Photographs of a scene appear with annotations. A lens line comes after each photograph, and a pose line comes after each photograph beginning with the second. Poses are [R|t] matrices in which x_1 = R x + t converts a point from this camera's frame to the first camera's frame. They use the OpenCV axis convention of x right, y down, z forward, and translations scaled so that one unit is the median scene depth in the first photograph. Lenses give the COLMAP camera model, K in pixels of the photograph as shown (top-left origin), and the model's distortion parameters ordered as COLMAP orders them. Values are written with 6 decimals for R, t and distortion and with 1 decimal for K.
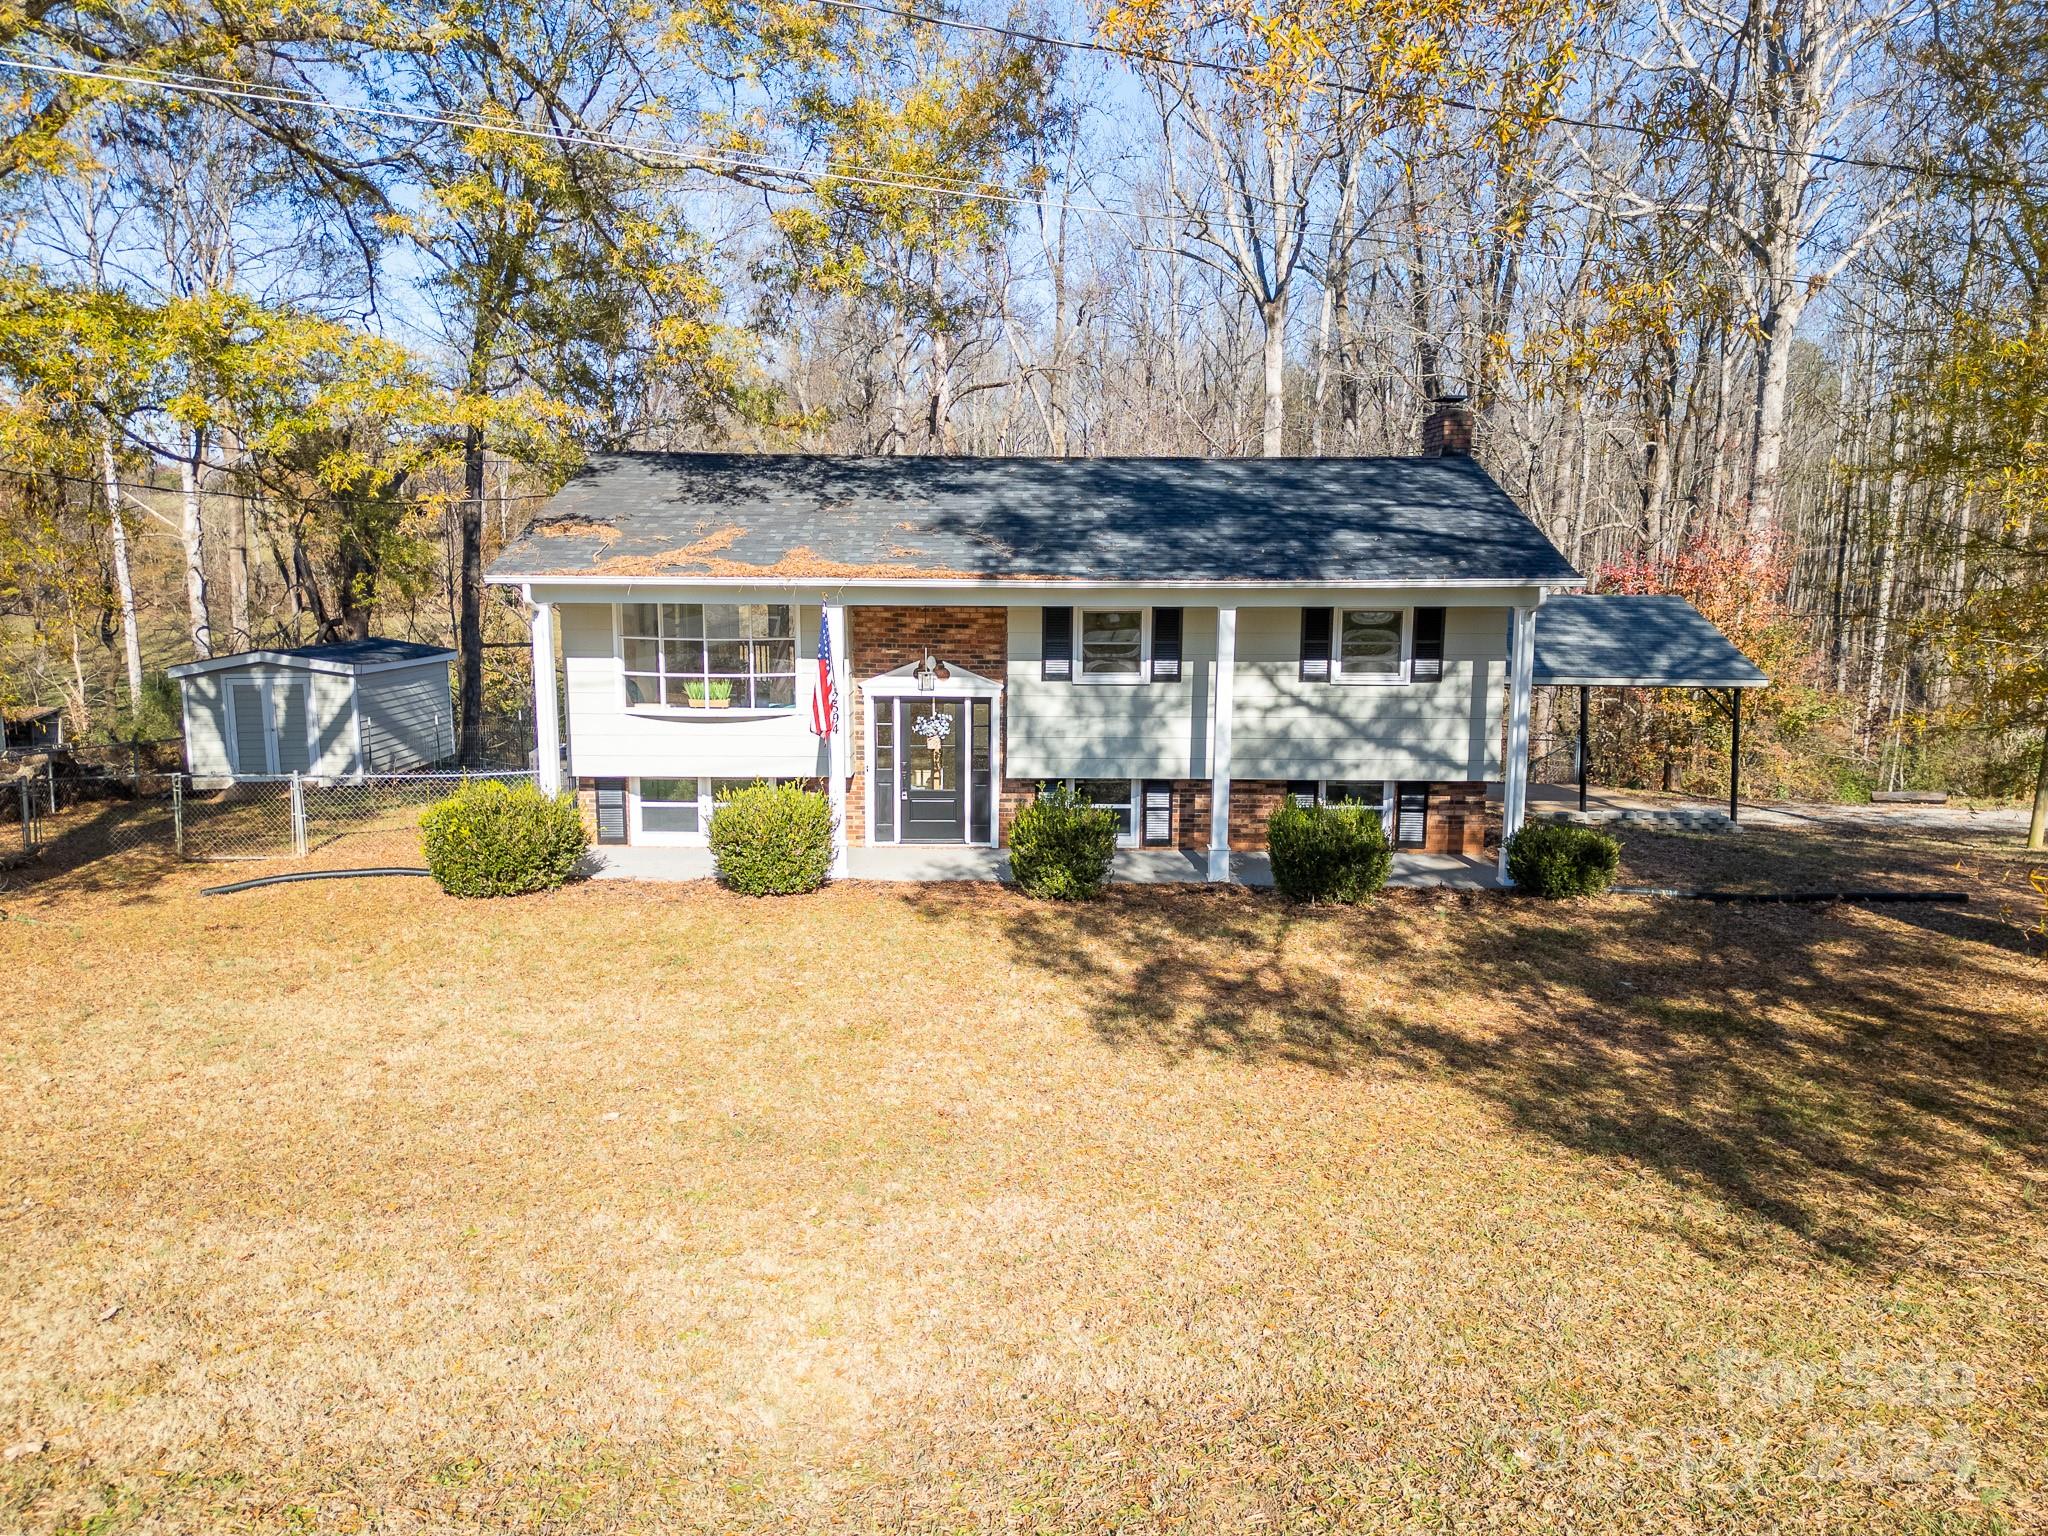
lens RADIAL K [[1422.3, 0, 1017.4], [0, 1422.3, 787.0], [0, 0, 1]] dist [0.042698, -0.000981]
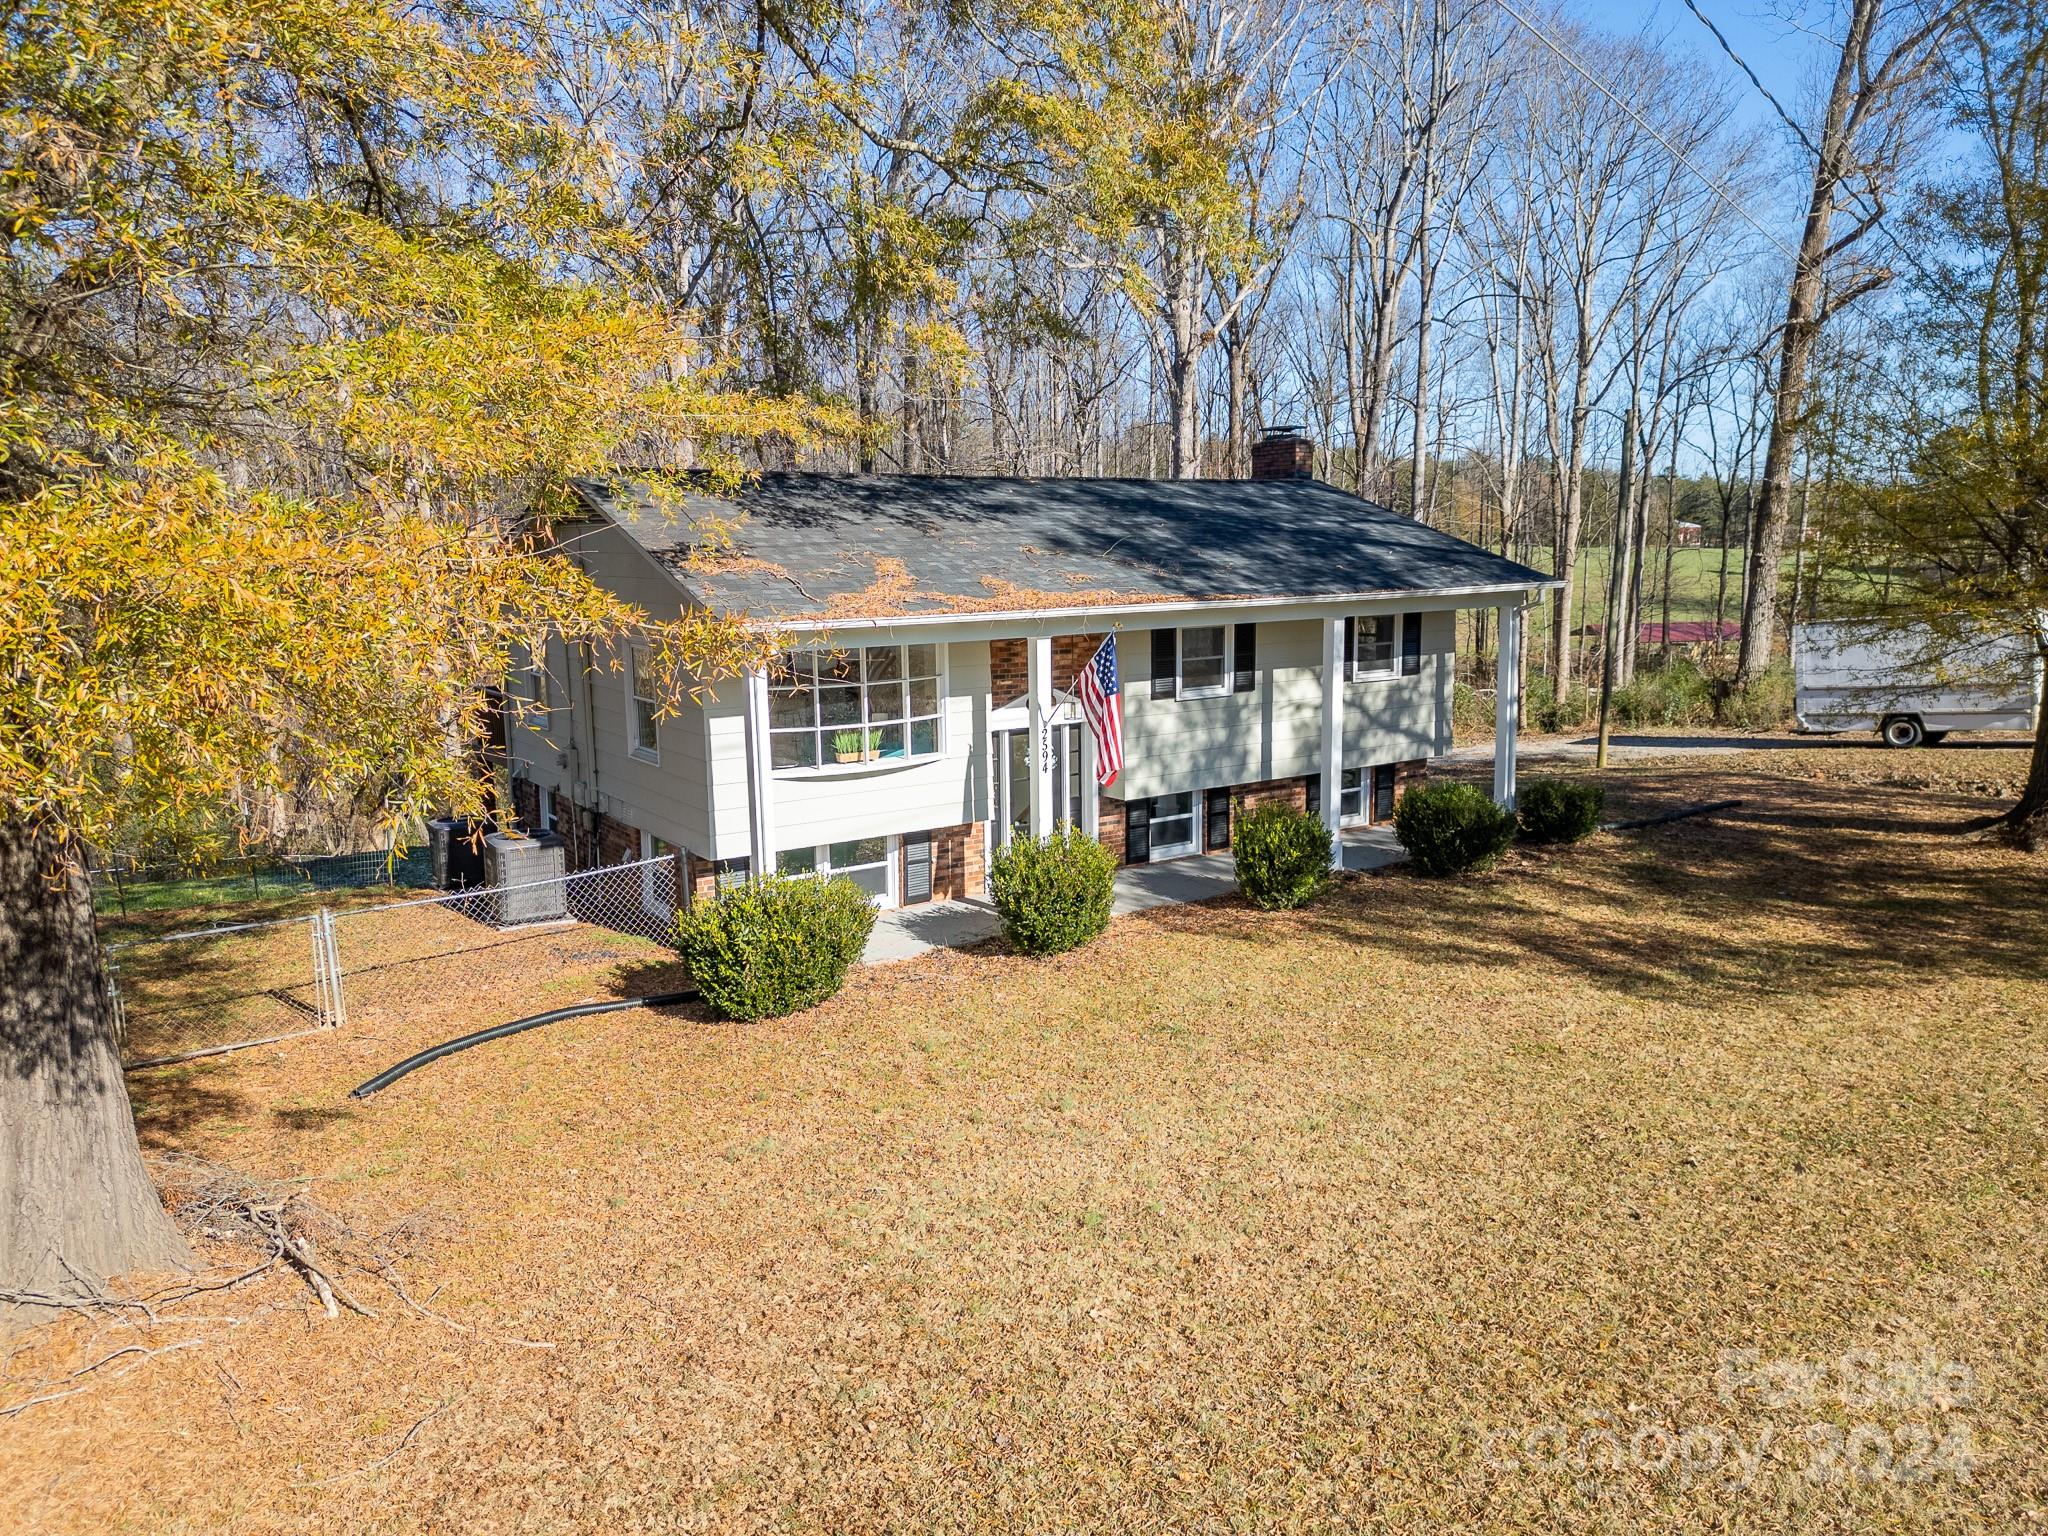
lens RADIAL K [[1422.3, 0, 1023.1], [0, 1422.3, 752.6], [0, 0, 1]] dist [0.042698, -0.000981]
pose [[0.820357, -0.103304, 0.562443, -0.644408], [0.112153, 0.993511, 0.018897, -0.067535], [-0.560745, 0.047577, 0.826620, 0.217867]]
